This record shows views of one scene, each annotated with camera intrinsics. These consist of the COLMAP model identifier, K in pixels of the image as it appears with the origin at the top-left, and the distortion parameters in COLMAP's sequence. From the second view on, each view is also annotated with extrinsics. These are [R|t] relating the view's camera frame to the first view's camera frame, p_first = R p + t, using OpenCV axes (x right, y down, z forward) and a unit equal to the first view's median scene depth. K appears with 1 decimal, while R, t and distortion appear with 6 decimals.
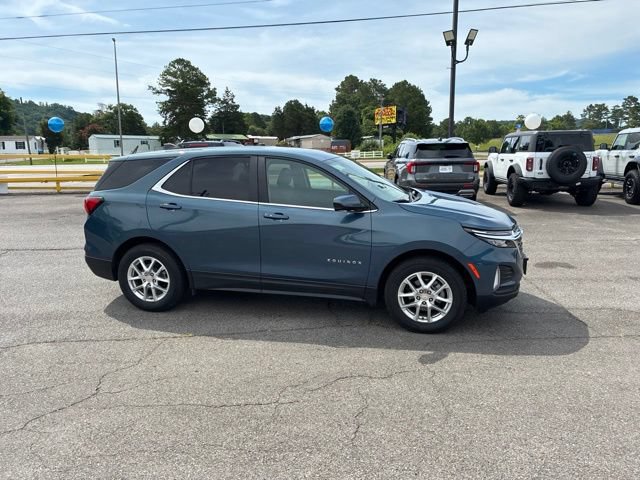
lens RADIAL K [[484.8, 0, 327.5], [0, 484.8, 237.4], [0, 0, 1]] dist [0.038322, -0.039703]
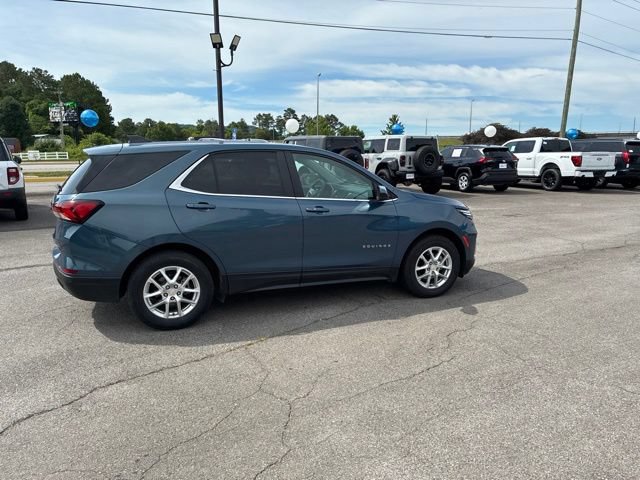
lens RADIAL K [[484.1, 0, 327.9], [0, 484.1, 249.1], [0, 0, 1]] dist [0.048426, -0.065427]
pose [[0.810156, -0.103236, 0.577052, -0.267007], [0.093331, 0.994530, 0.046891, -0.002414], [-0.578736, 0.015868, 0.815360, 0.056761]]
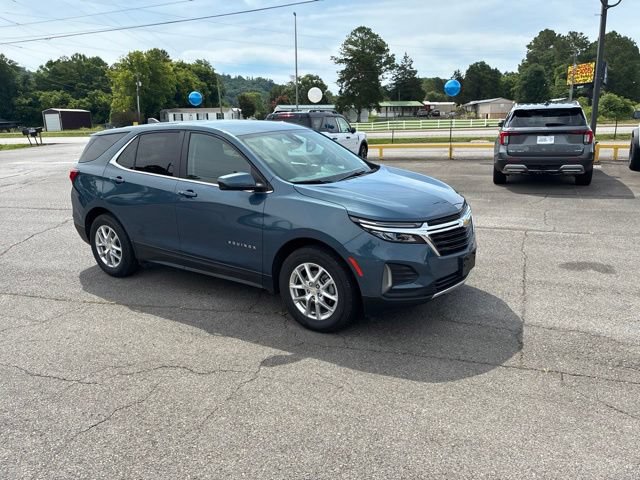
lens RADIAL K [[482.9, 0, 328.3], [0, 482.9, 236.9], [0, 0, 1]] dist [0.052670, -0.069855]
pose [[0.934854, 0.071037, -0.347853, 0.195964], [-0.048342, 0.996123, 0.073505, -0.016296], [0.351726, -0.051901, 0.934663, 0.068057]]
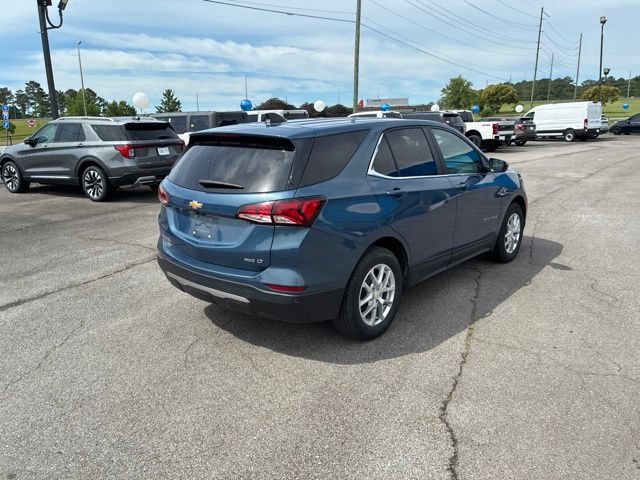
lens RADIAL K [[482.4, 0, 329.4], [0, 482.4, 240.6], [0, 0, 1]] dist [0.062755, -0.085971]
pose [[0.467189, -0.206832, 0.859625, -0.431230], [0.177018, 0.974449, 0.138253, -0.046920], [-0.866256, 0.087579, 0.491865, 0.291251]]
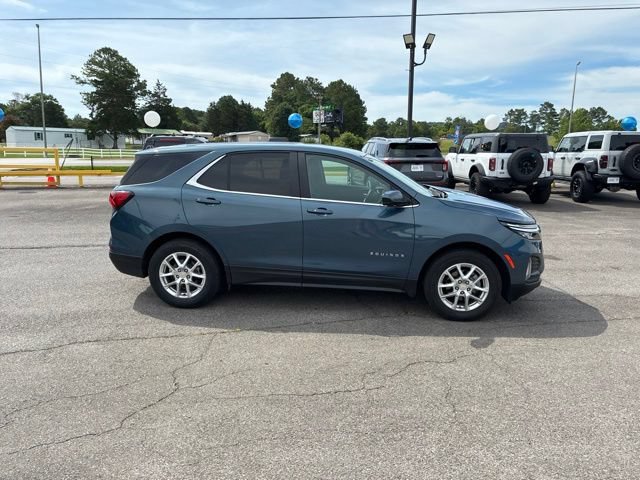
lens RADIAL K [[484.5, 0, 327.7], [0, 484.5, 239.0], [0, 0, 1]] dist [0.044576, -0.055871]
pose [[0.990817, -0.007195, 0.135017, -0.087851], [0.006220, 0.999951, 0.007638, 0.002771], [-0.135065, -0.006728, 0.990814, -0.005616]]
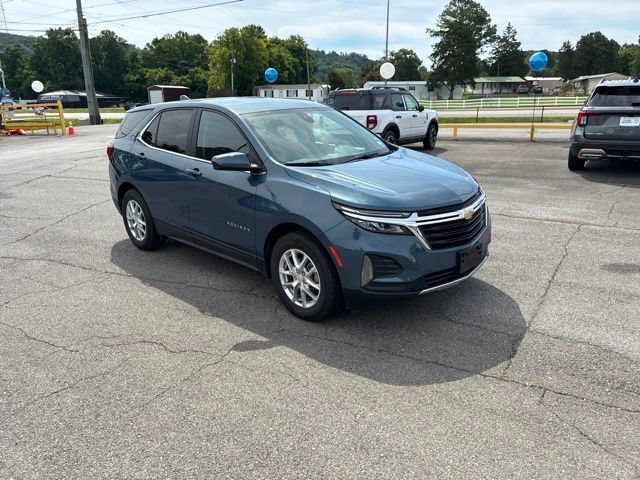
lens RADIAL K [[480.6, 0, 329.0], [0, 480.6, 252.2], [0, 0, 1]] dist [0.053668, -0.066537]
pose [[0.855596, 0.150122, -0.495398, 0.246250], [-0.081080, 0.984077, 0.158175, -0.023498], [0.511255, -0.095167, 0.854144, 0.110319]]
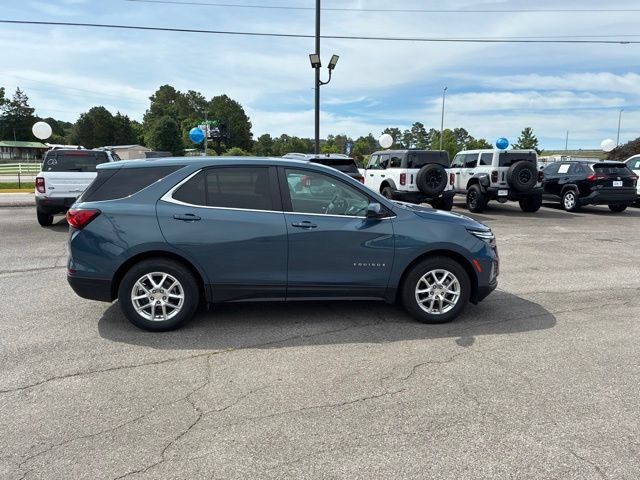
lens RADIAL K [[483.9, 0, 328.4], [0, 483.9, 238.8], [0, 0, 1]] dist [0.049528, -0.063043]
pose [[0.932310, -0.034562, 0.360005, -0.166247], [0.043925, 0.998875, -0.017855, 0.002728], [-0.358982, 0.032460, 0.932780, 0.007445]]
